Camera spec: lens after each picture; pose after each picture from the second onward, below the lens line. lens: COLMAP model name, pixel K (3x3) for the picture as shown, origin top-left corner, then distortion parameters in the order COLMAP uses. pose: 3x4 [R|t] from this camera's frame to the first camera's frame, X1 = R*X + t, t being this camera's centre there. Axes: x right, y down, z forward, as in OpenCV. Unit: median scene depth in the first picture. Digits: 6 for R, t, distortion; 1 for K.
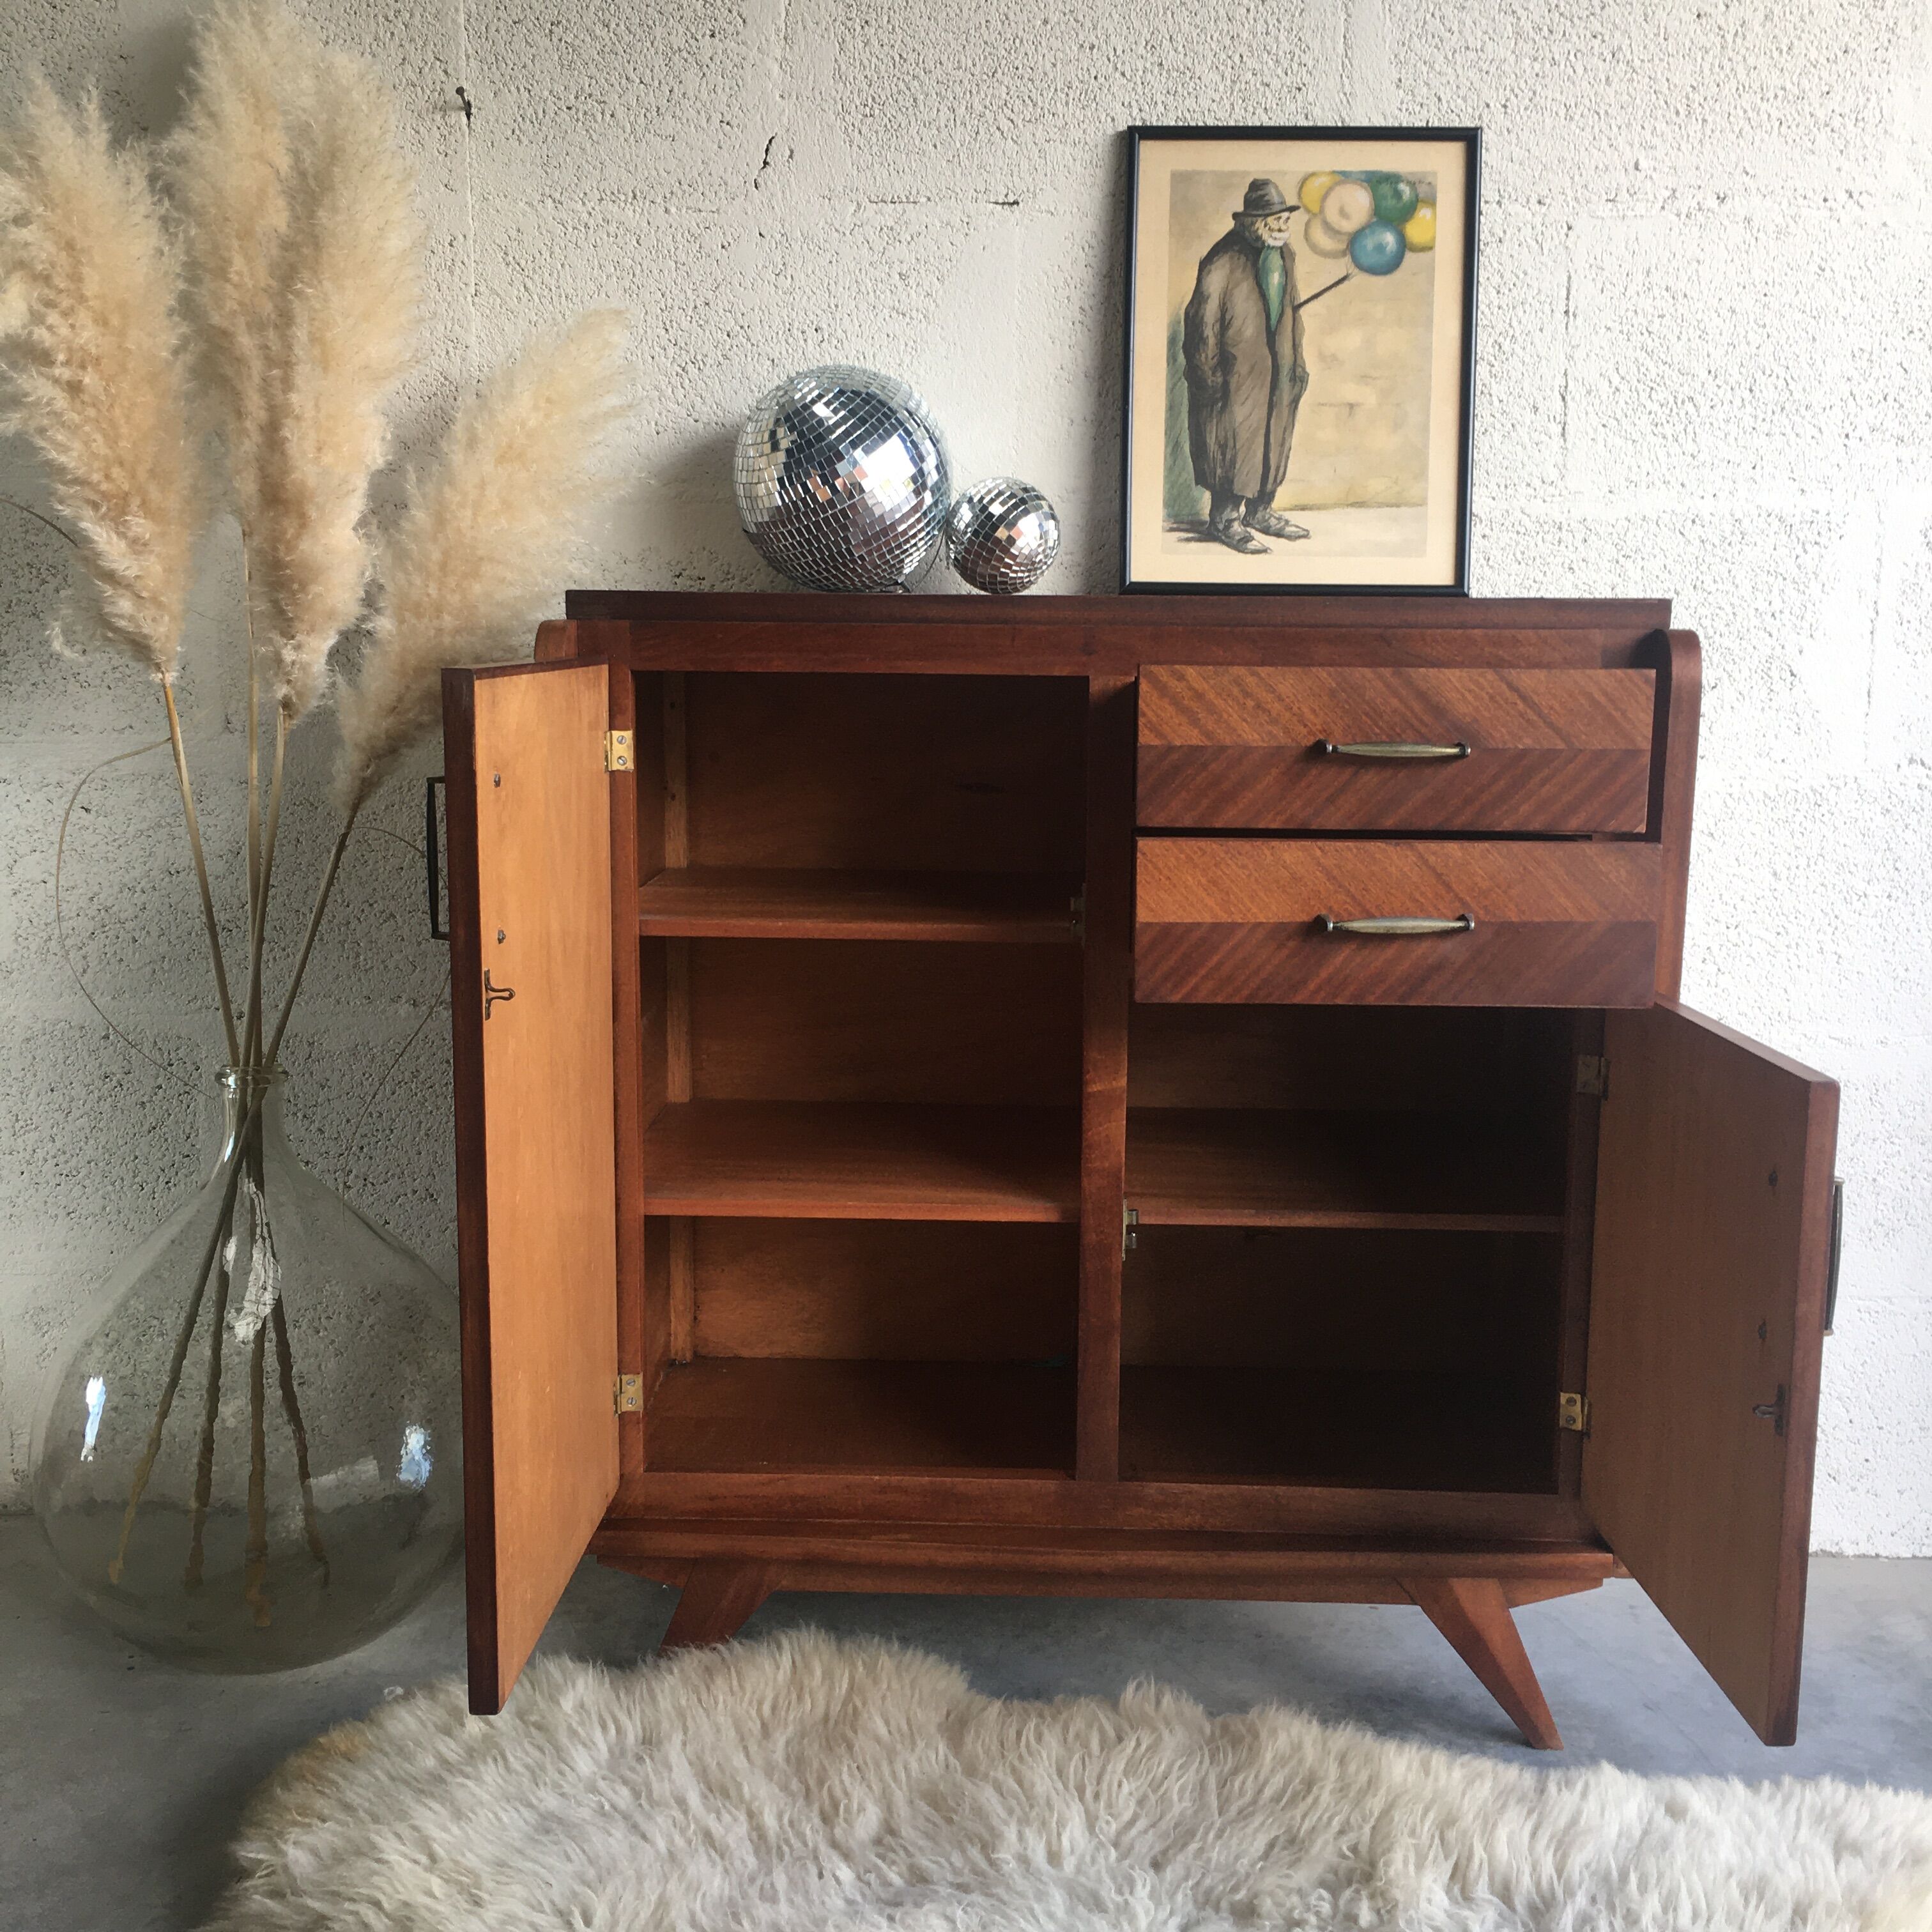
lens RADIAL K [[2197.9, 0, 989.7], [0, 2197.9, 968.8], [0, 0, 1]] dist [0.090242, -0.141419]
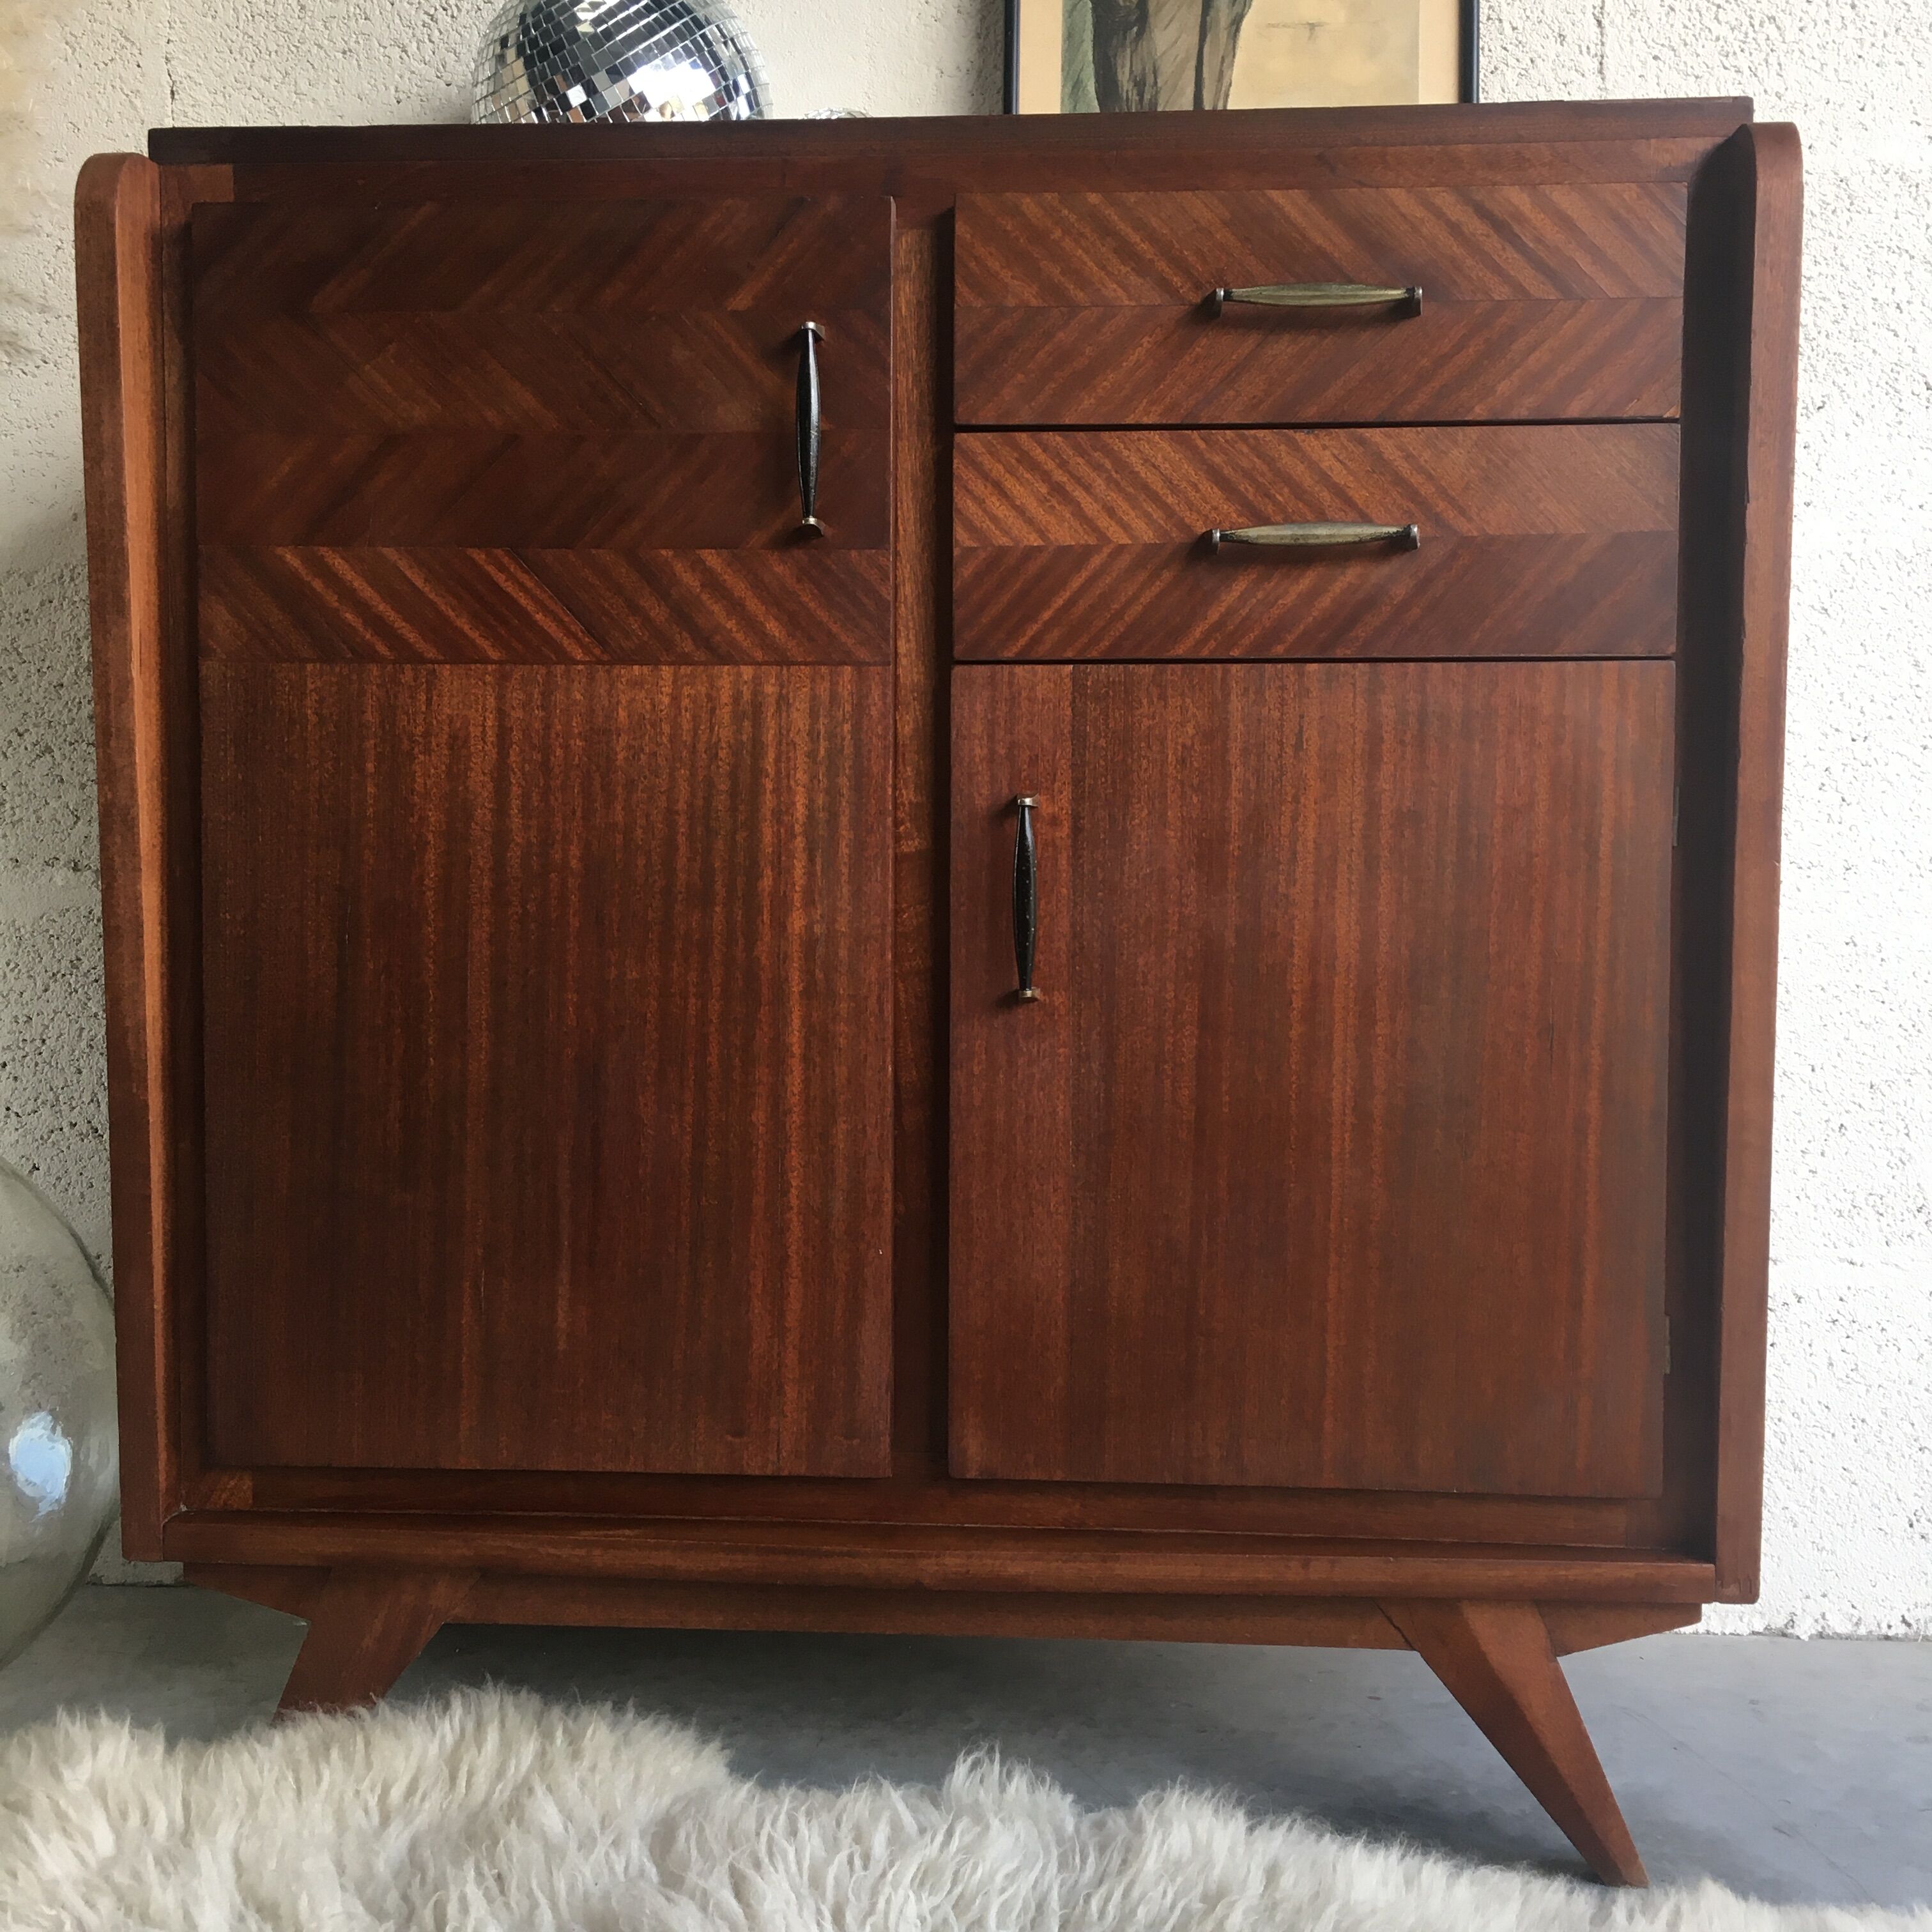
lens RADIAL K [[2197.9, 0, 989.7], [0, 2197.9, 968.8], [0, 0, 1]] dist [0.090242, -0.141419]
pose [[0.998971, -0.005358, -0.045029, 0.088073], [0.000307, 0.993771, -0.111439, 0.143449], [0.045346, 0.111310, 0.992751, 0.290049]]
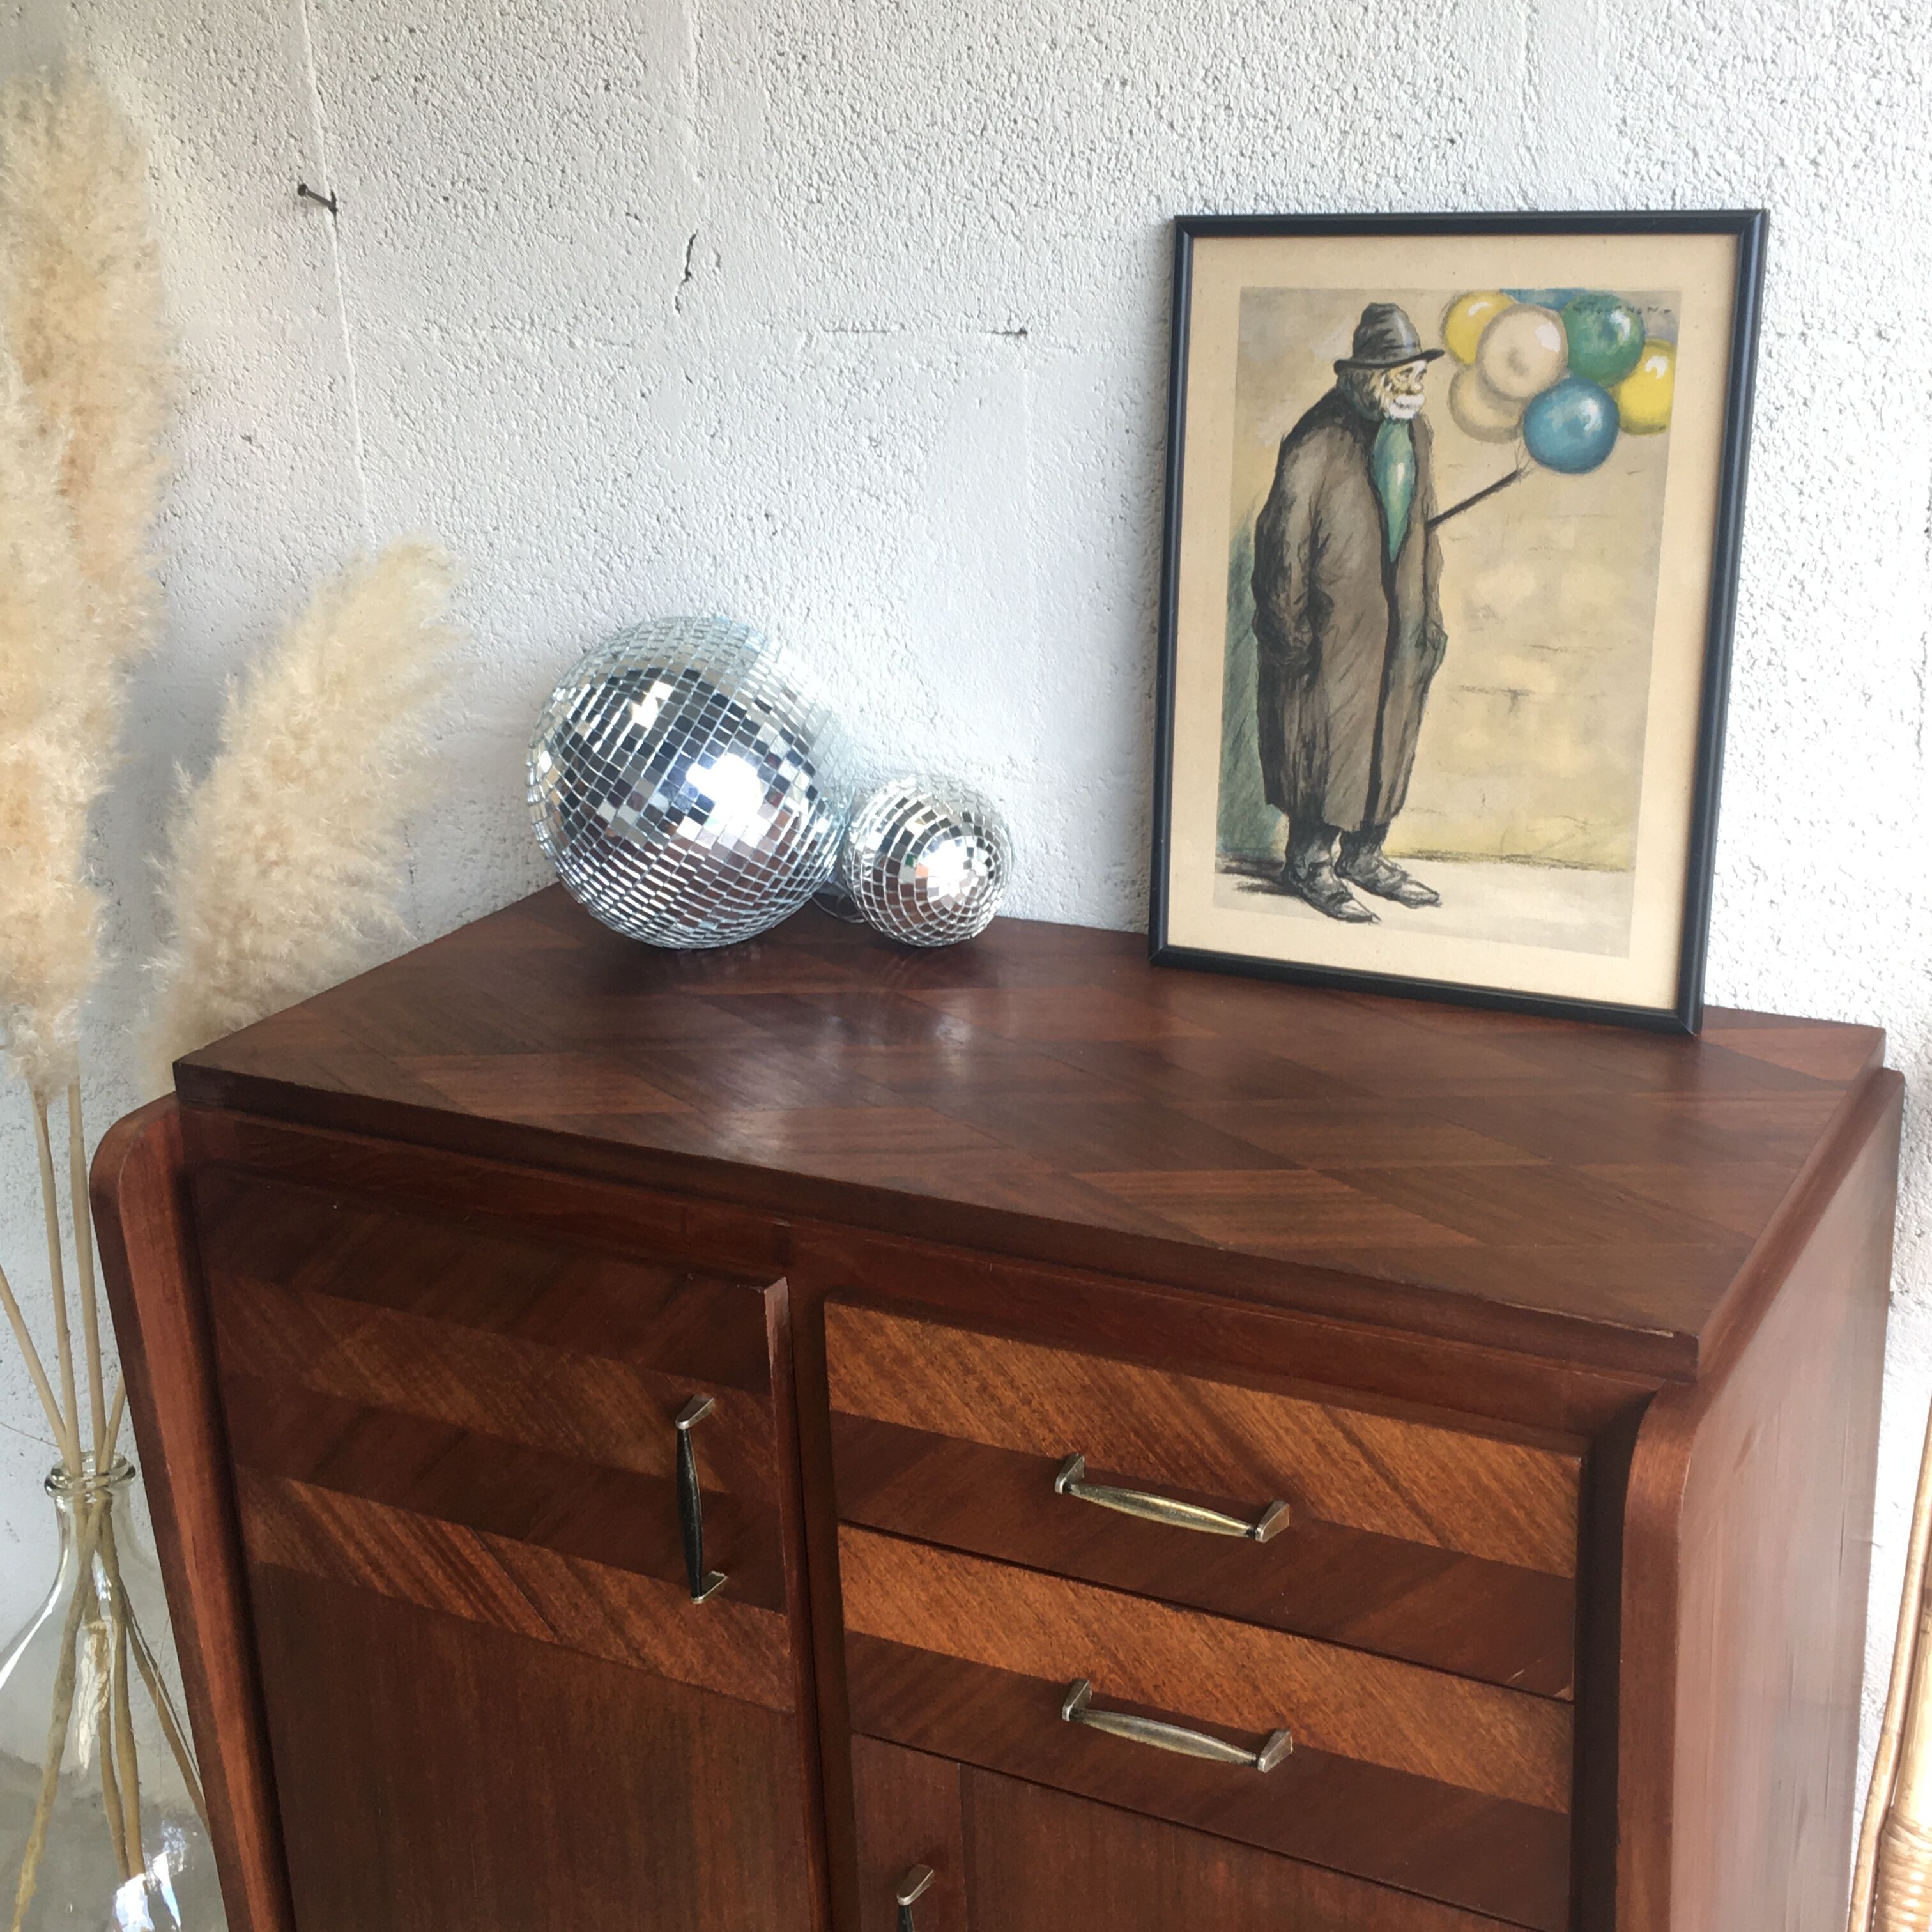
lens RADIAL K [[2693.0, 0, 994.4], [0, 2693.0, 964.1], [0, 0, 1]] dist [0.057425, -0.018789]
pose [[0.891744, 0.101313, -0.441053, 0.364693], [-0.022282, 0.983265, 0.180813, -0.310481], [0.451990, -0.151411, 0.879079, 0.296934]]
